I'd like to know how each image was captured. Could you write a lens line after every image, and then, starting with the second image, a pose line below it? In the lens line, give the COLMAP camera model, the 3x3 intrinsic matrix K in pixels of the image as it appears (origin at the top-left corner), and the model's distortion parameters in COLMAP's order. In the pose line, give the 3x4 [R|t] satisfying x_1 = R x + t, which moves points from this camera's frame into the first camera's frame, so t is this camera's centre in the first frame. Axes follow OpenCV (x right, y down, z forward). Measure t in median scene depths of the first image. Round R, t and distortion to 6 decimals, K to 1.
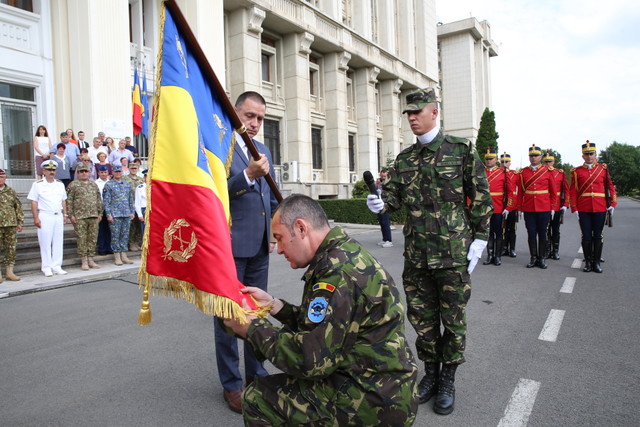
lens RADIAL K [[436.8, 0, 317.5], [0, 436.8, 219.4], [0, 0, 1]] dist [-0.123717, 0.104157]
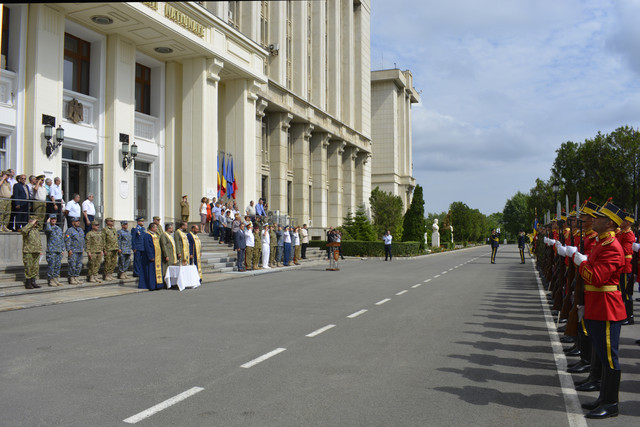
lens RADIAL K [[538.7, 0, 333.6], [0, 538.7, 224.7], [0, 0, 1]] dist [-0.079650, -0.001397]
pose [[0.967723, 0.036130, 0.249413, -0.254093], [-0.018256, 0.997120, -0.073610, 0.023480], [-0.251354, 0.066681, 0.965595, -0.532917]]
